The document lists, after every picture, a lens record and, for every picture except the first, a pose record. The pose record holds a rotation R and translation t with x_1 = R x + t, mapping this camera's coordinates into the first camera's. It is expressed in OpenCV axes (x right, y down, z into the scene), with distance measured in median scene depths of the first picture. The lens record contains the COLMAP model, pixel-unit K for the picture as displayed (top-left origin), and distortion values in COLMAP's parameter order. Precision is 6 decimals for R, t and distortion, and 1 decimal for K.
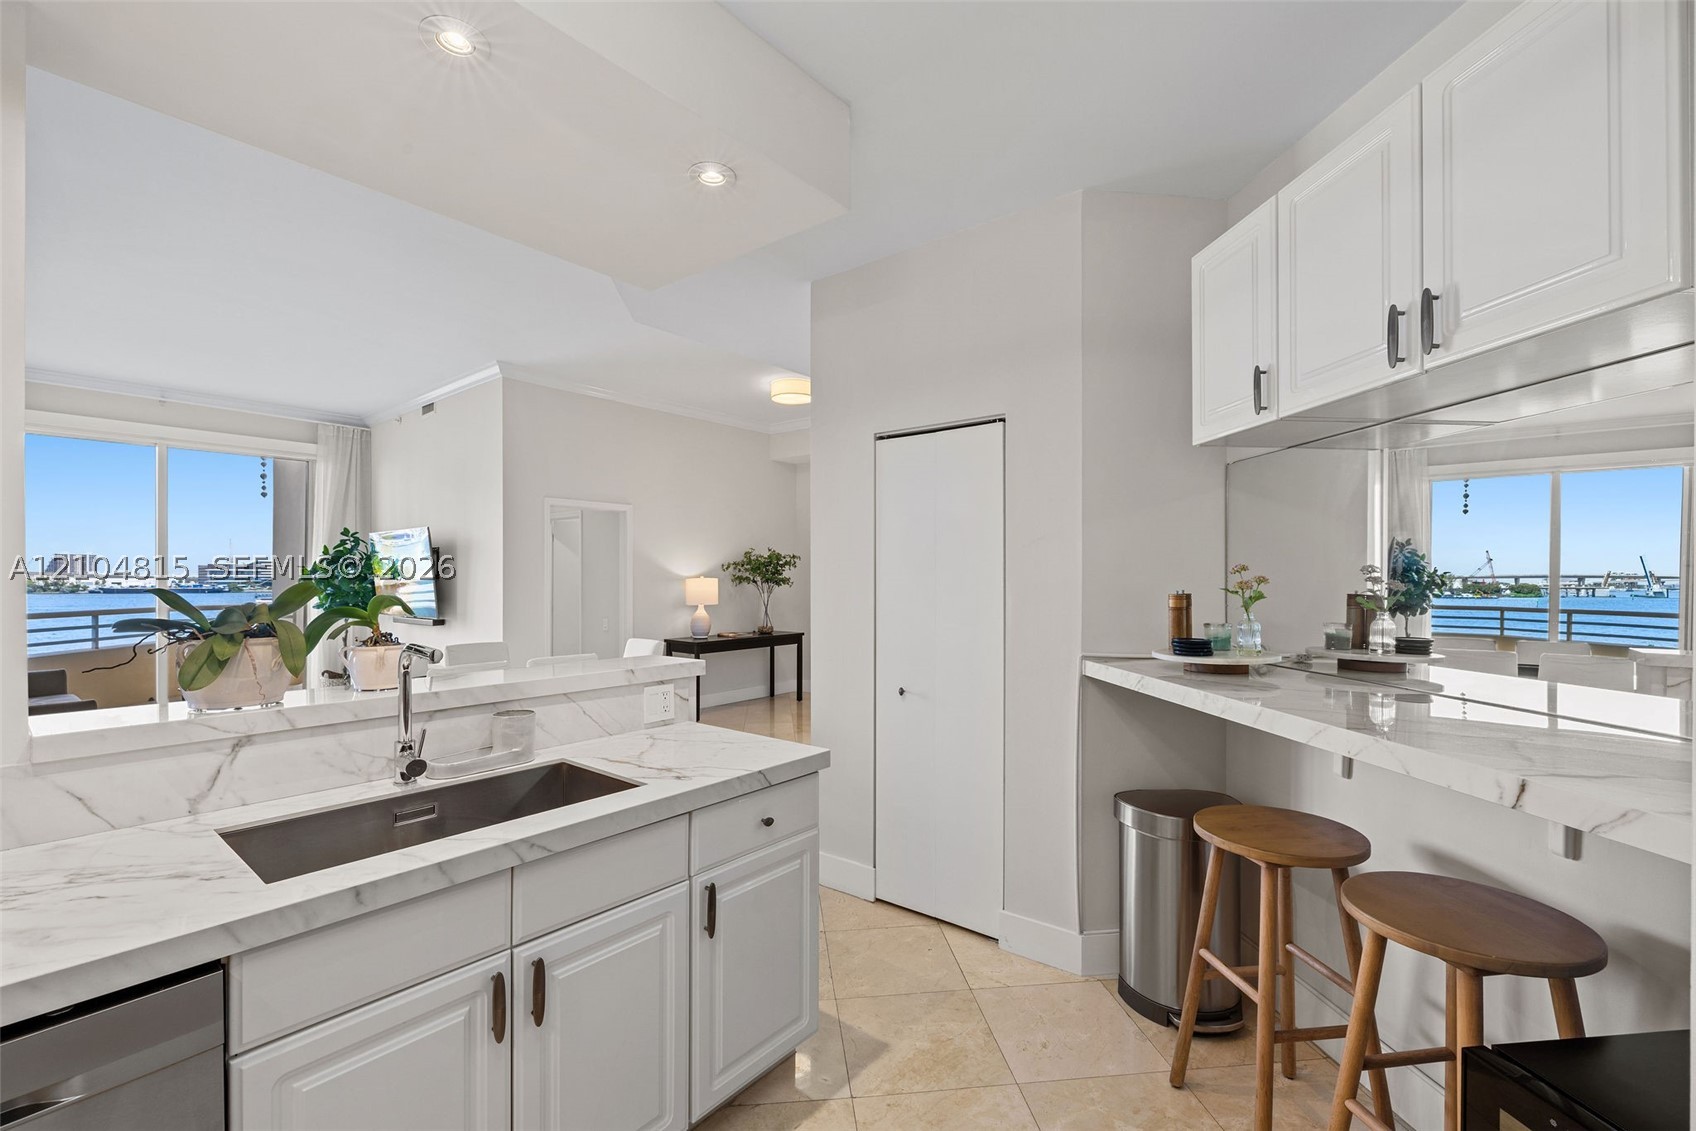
lens RADIAL K [[732.7, 0, 850.1], [0, 732.7, 573.5], [0, 0, 1]] dist [0.008709, -0.001730]
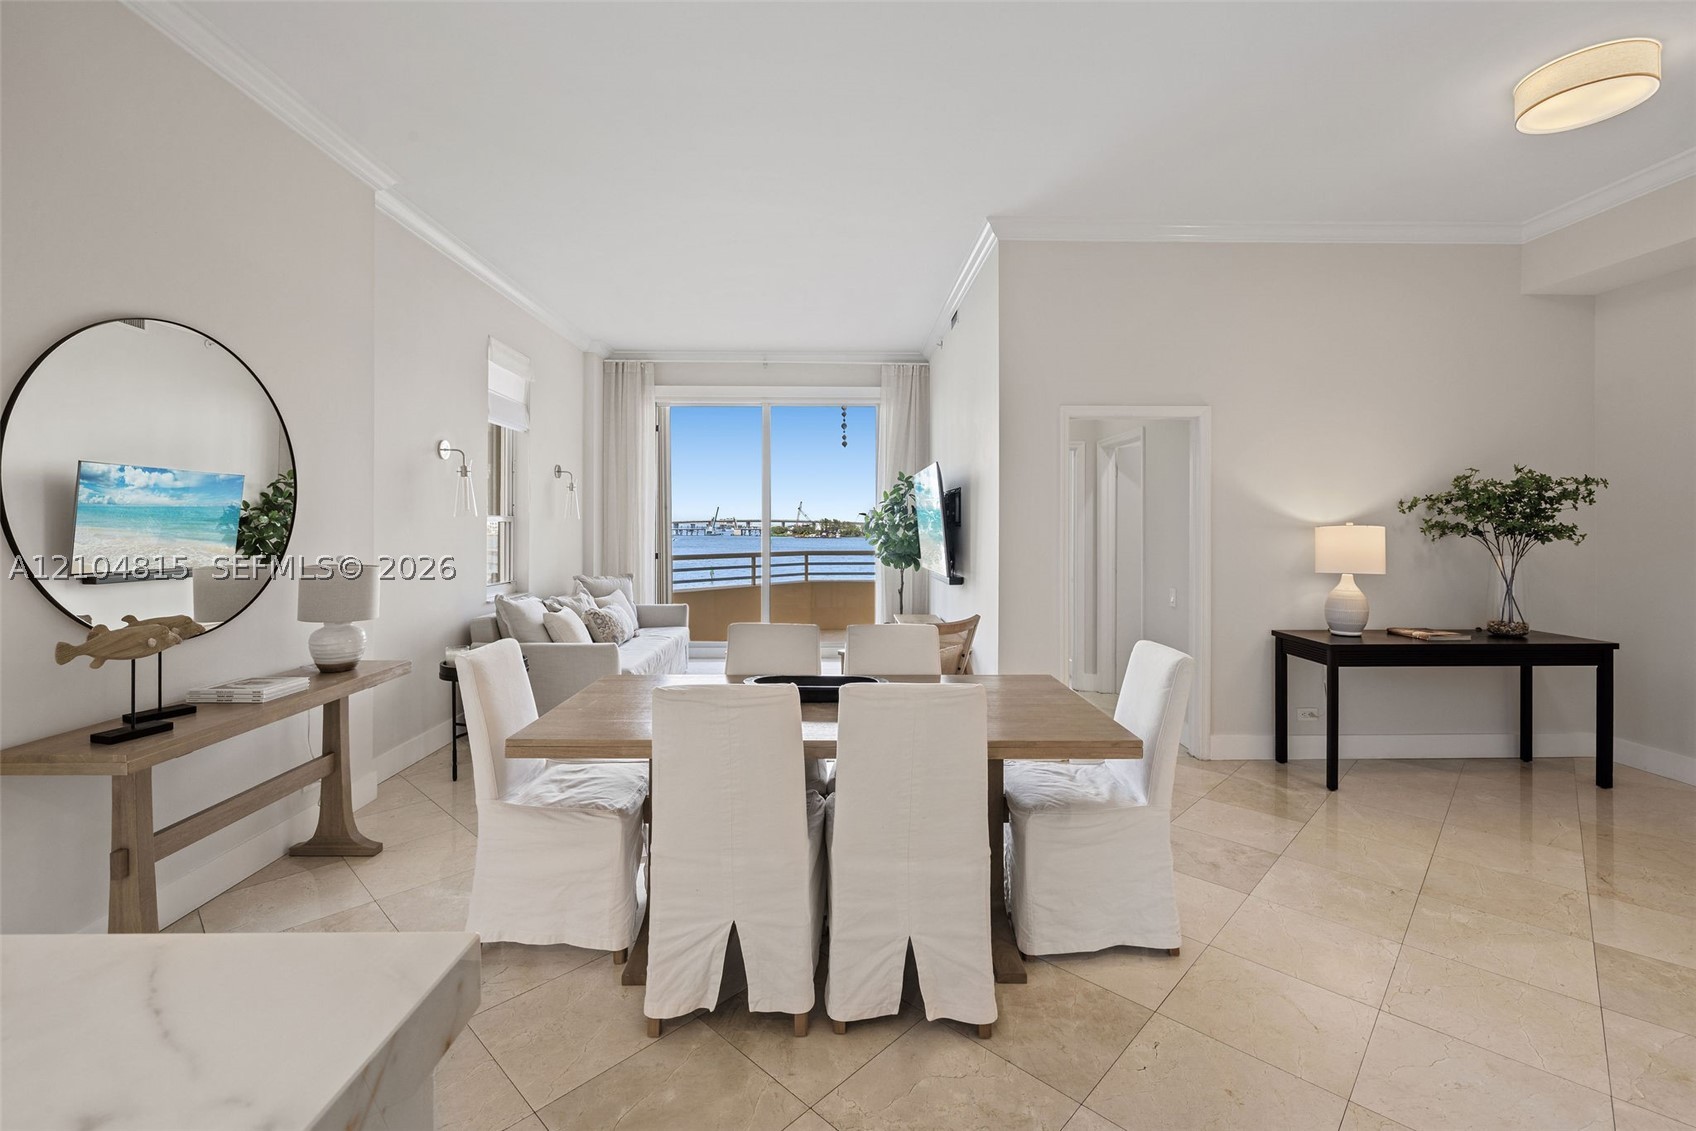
lens RADIAL K [[732.7, 0, 845.0], [0, 732.7, 522.1], [0, 0, 1]] dist [0.008709, -0.001730]
pose [[0.652911, -0.003484, -0.757427, -0.029673], [0.004295, 0.999990, -0.000897, 0.002289], [0.757423, -0.002667, 0.652919, 0.336184]]
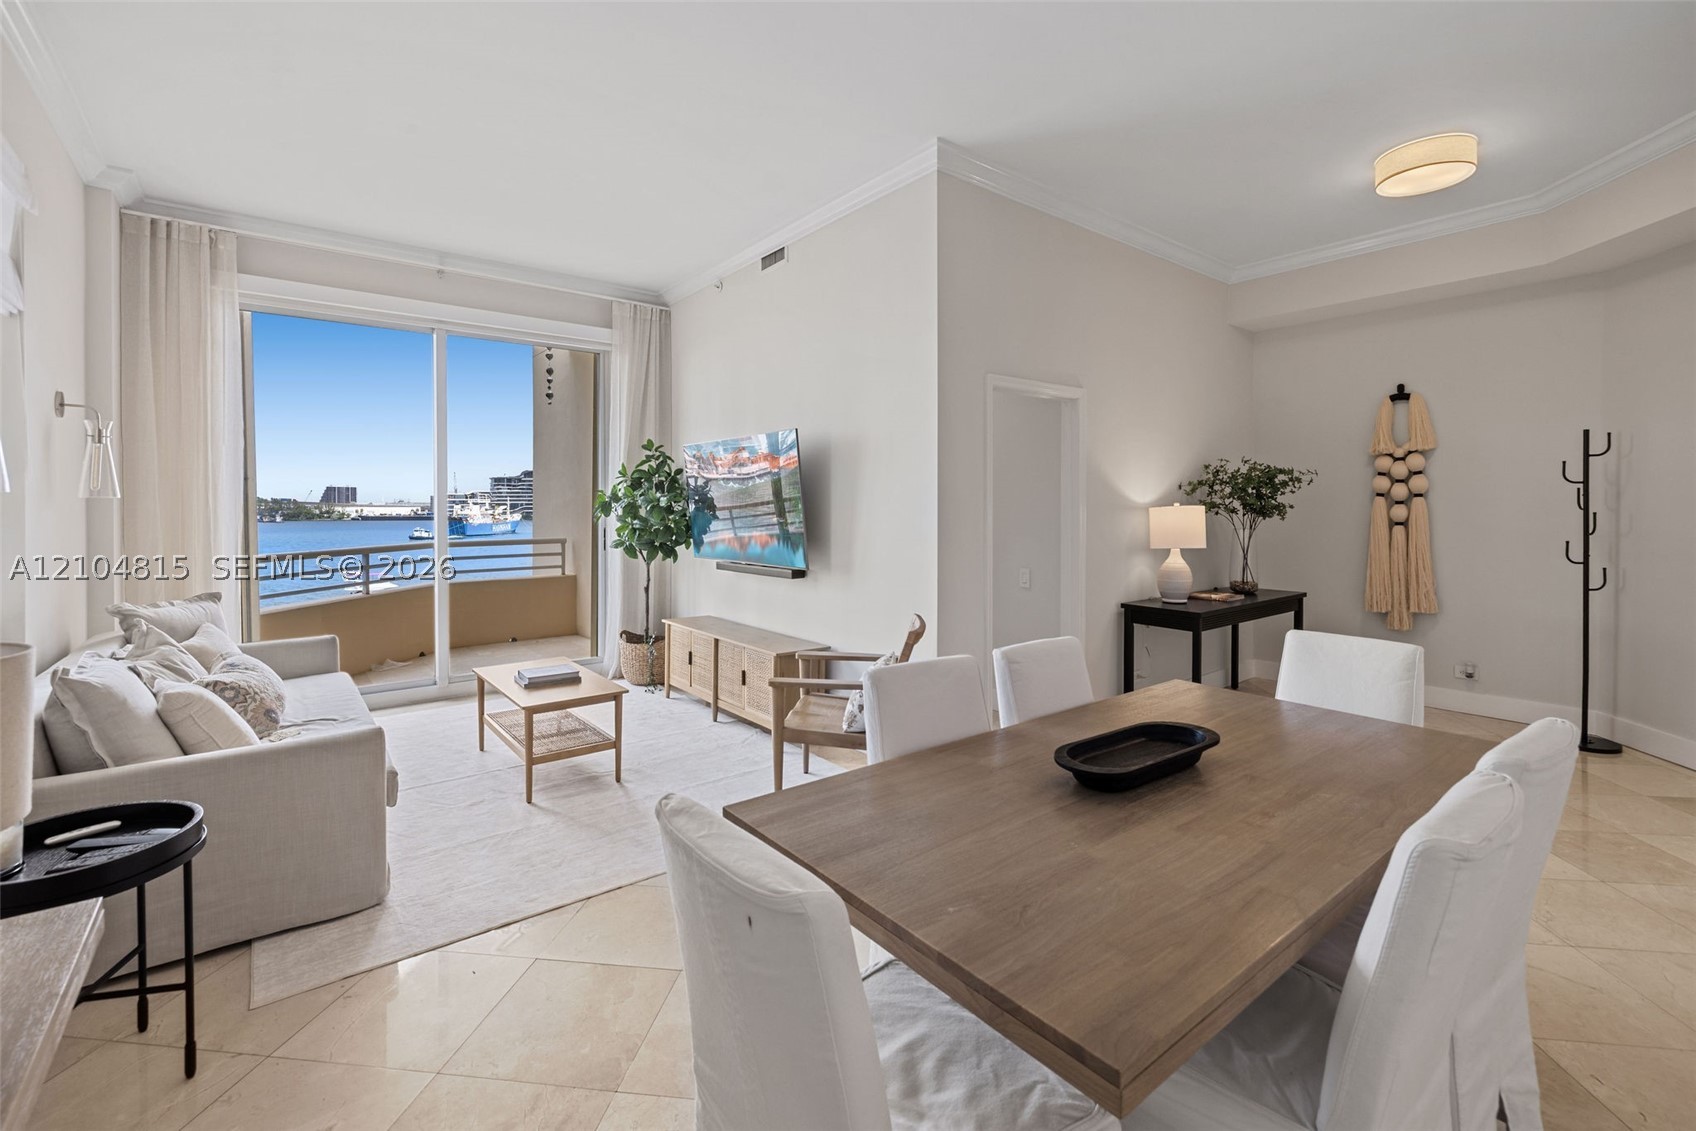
lens RADIAL K [[732.7, 0, 841.5], [0, 732.7, 507.9], [0, 0, 1]] dist [0.008709, -0.001730]
pose [[0.977541, -0.001969, -0.210735, -0.334551], [0.003985, 0.999950, 0.009144, 0.000766], [0.210707, -0.009779, 0.977500, 0.313657]]
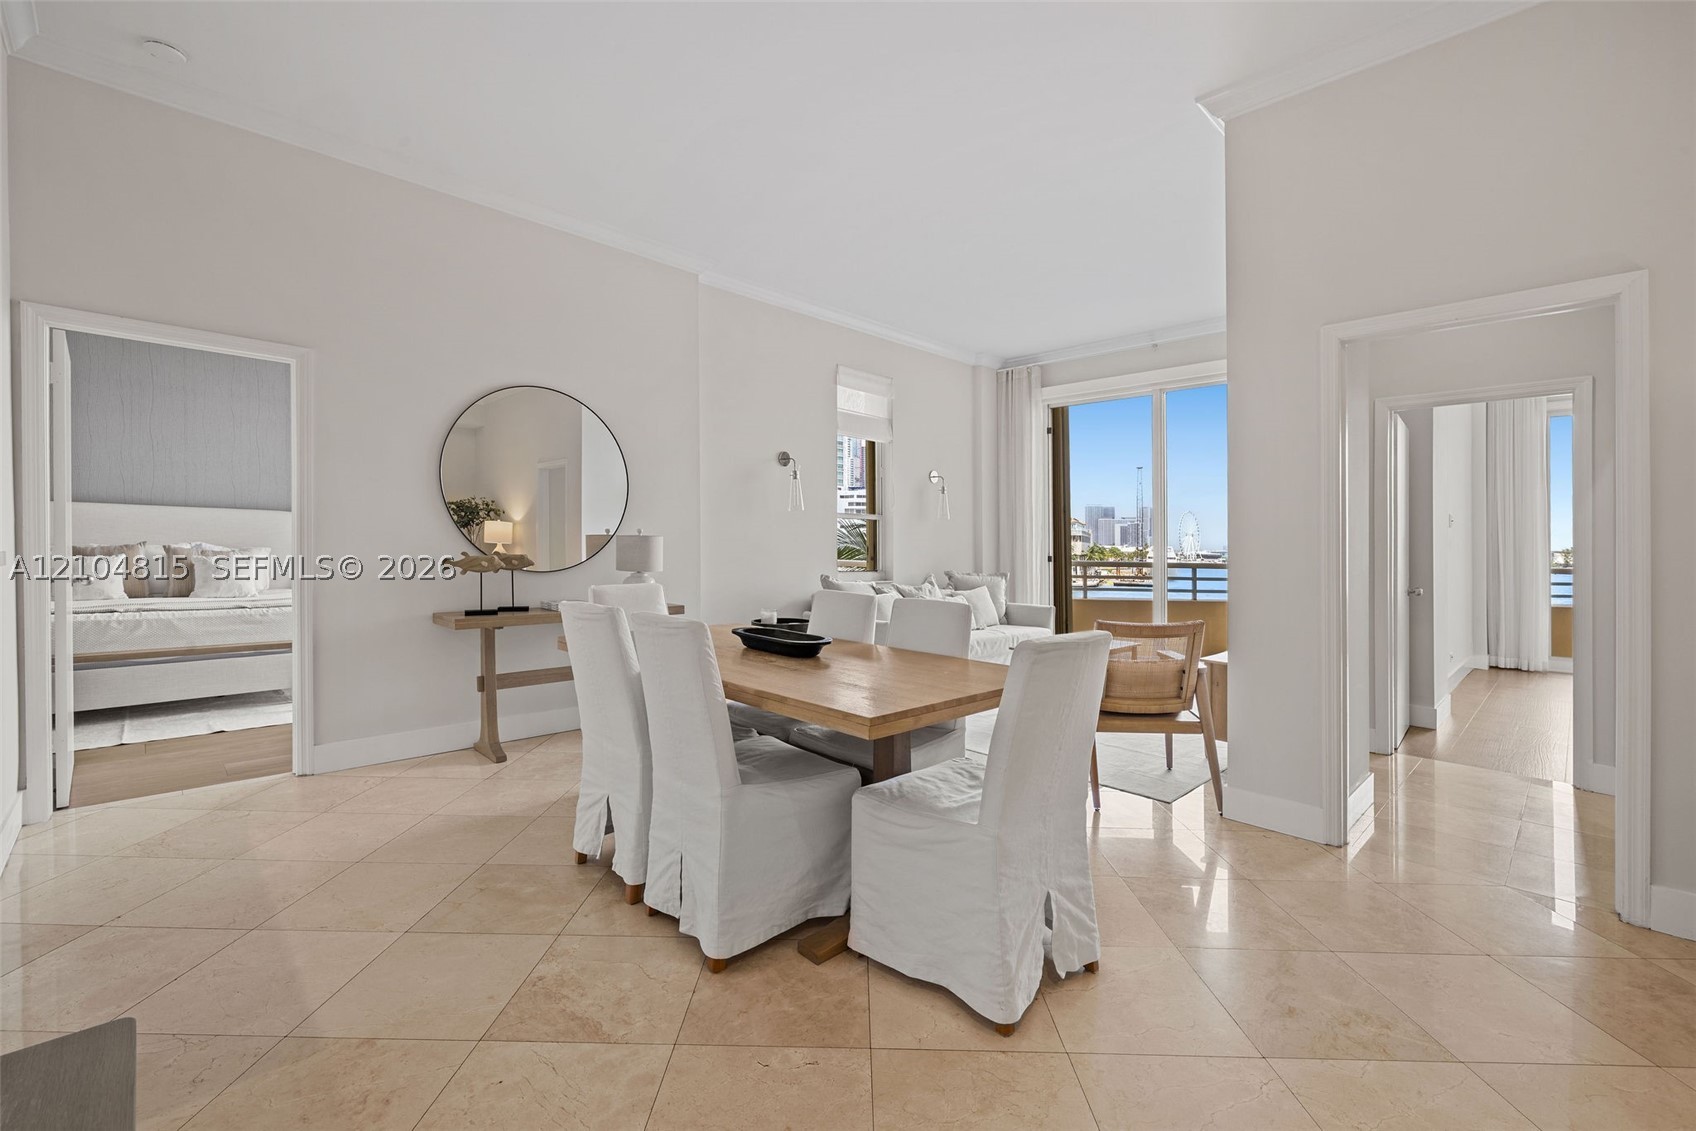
lens RADIAL K [[732.7, 0, 853.8], [0, 732.7, 551.6], [0, 0, 1]] dist [0.008709, -0.001730]
pose [[-0.103853, 0.005516, -0.994577, 0.063362], [-0.011250, 0.999914, 0.006720, 0.031605], [0.994529, 0.011887, -0.103782, 0.623371]]
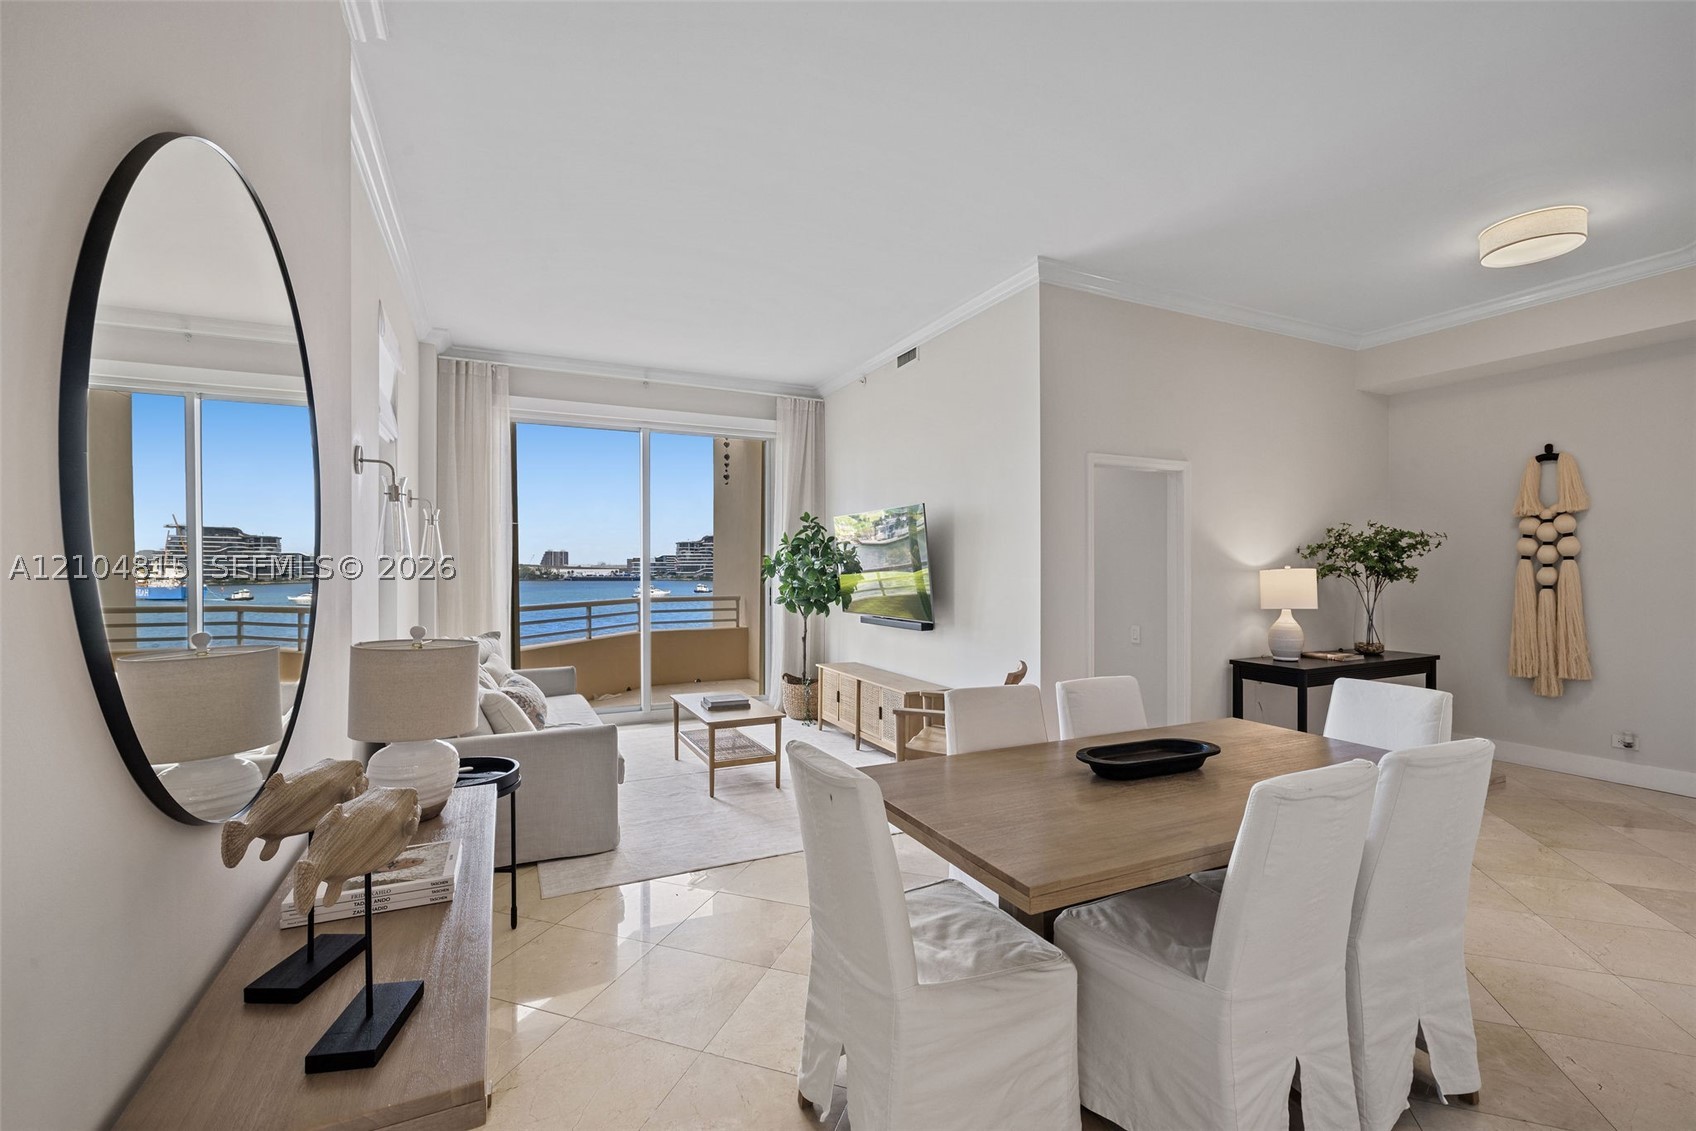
lens RADIAL K [[732.7, 0, 844.2], [0, 732.7, 567.1], [0, 0, 1]] dist [0.008709, -0.001730]
pose [[0.907844, -0.002889, -0.419299, -0.274999], [0.004723, 0.999983, 0.003336, 0.000489], [0.419282, -0.005009, 0.907842, 0.225062]]
